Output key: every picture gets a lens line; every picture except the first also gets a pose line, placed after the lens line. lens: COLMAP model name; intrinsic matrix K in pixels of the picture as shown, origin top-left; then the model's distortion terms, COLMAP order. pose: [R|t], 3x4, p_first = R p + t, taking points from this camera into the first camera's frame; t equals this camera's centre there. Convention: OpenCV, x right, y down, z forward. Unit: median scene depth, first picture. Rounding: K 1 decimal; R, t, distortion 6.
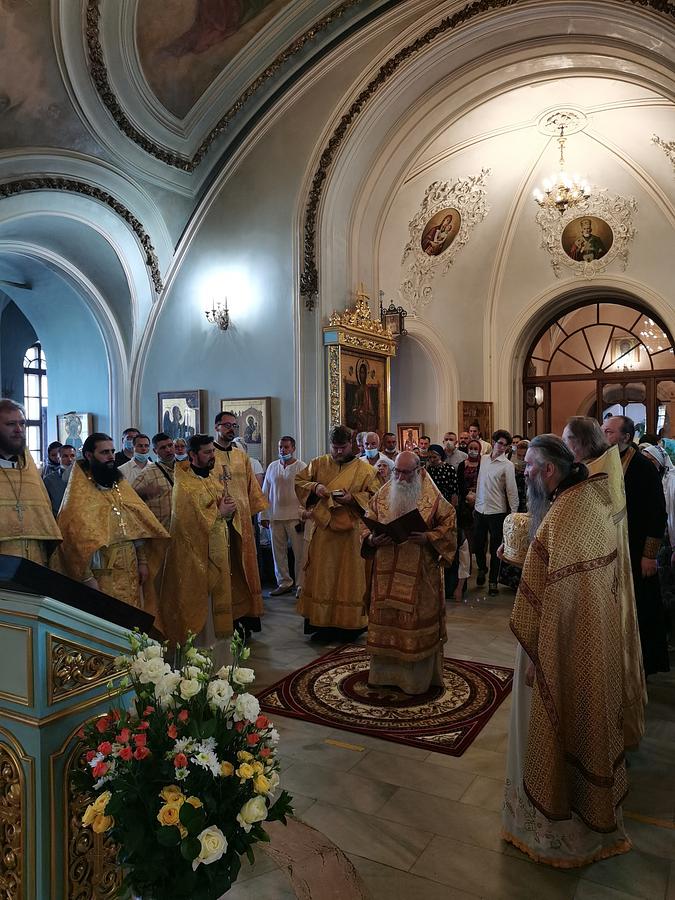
lens RADIAL K [[675.3, 0, 332.9], [0, 675.3, 454.0], [0, 0, 1]] dist [0.002203, -0.008928]
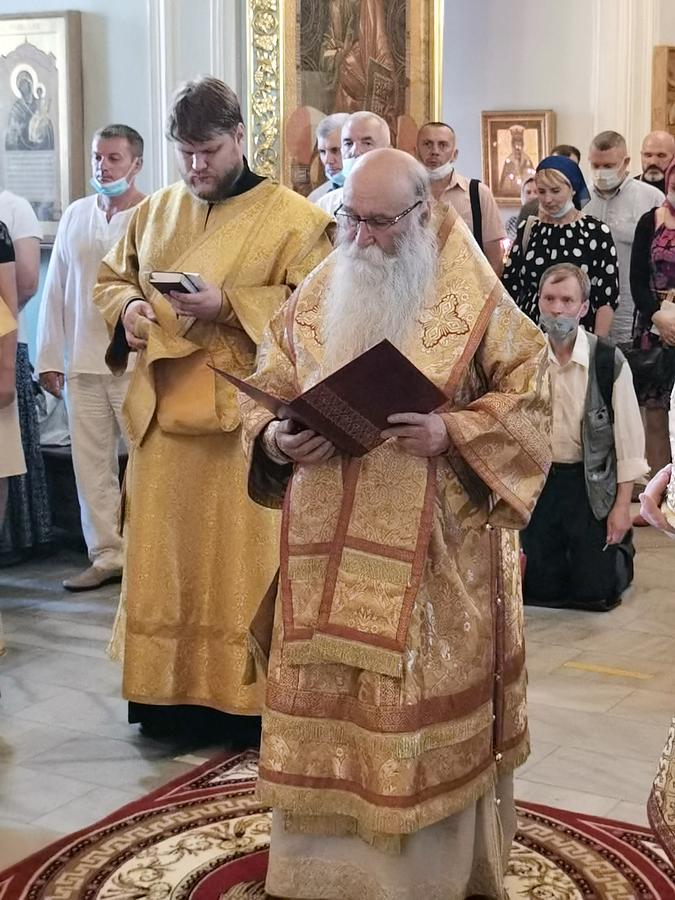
lens RADIAL K [[1653.4, 0, 337.5], [0, 1653.4, 450.0], [0, 0, 1]] dist [0.011519, 0.038731]
pose [[0.999763, 0.010314, -0.019178, 0.055696], [-0.007507, 0.989971, 0.141073, 0.015362], [0.020441, -0.140896, 0.989813, 0.152510]]
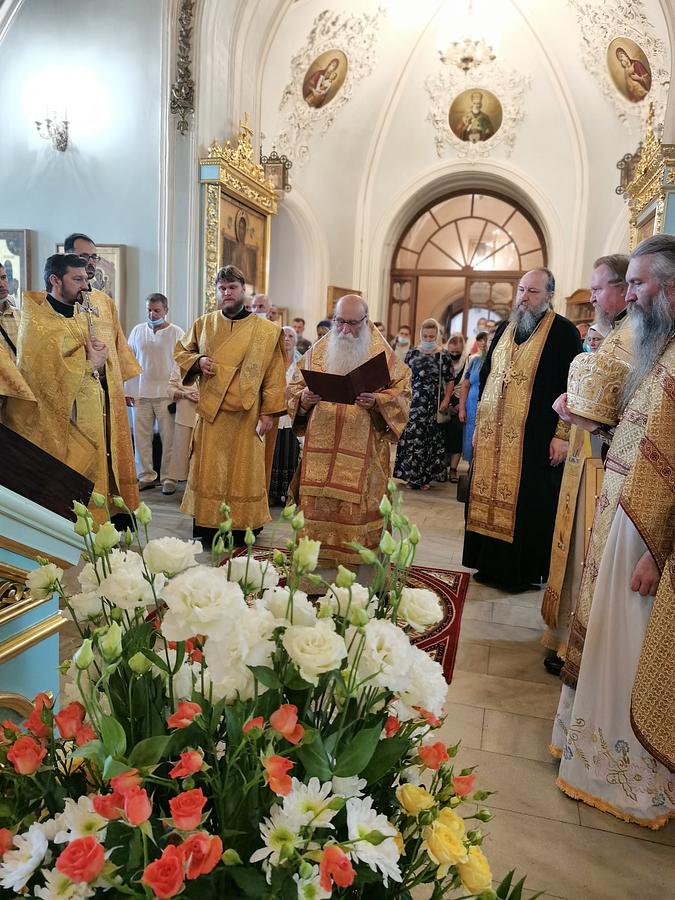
lens RADIAL K [[675.3, 0, 332.9], [0, 675.3, 454.0], [0, 0, 1]] dist [0.002203, -0.008928]
pose [[0.963502, 0.018084, 0.267089, -0.066779], [-0.053235, 0.990732, 0.124961, 0.045951], [-0.262354, -0.134618, 0.955536, 0.152573]]
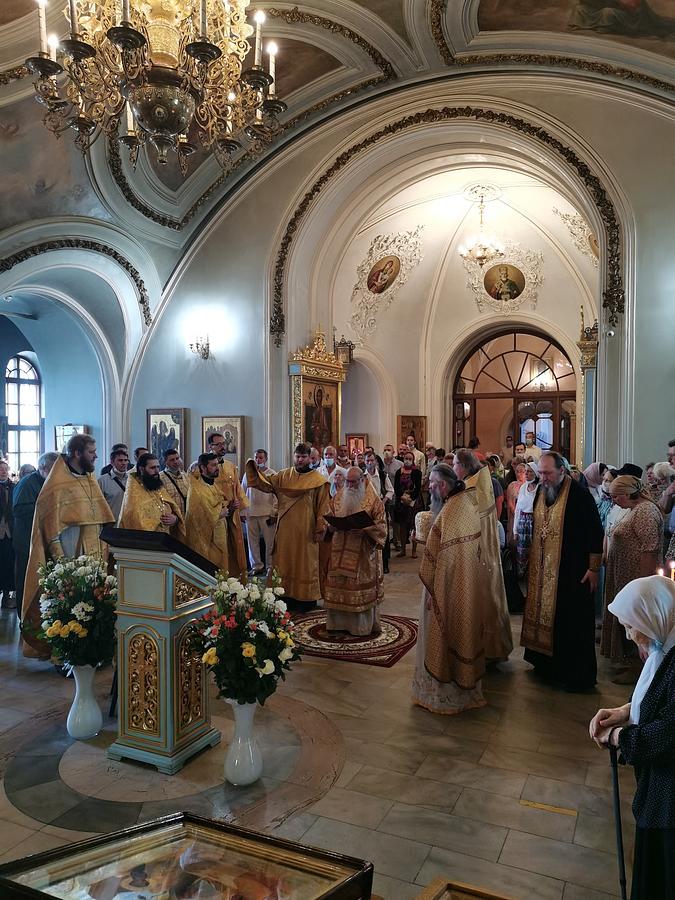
lens RADIAL K [[675.3, 0, 332.9], [0, 675.3, 454.0], [0, 0, 1]] dist [0.002203, -0.008928]
pose [[0.996567, 0.007432, 0.082453, -0.033017], [-0.007701, 0.999966, 0.002949, -0.020238], [-0.082428, -0.003574, 0.996591, -0.237207]]
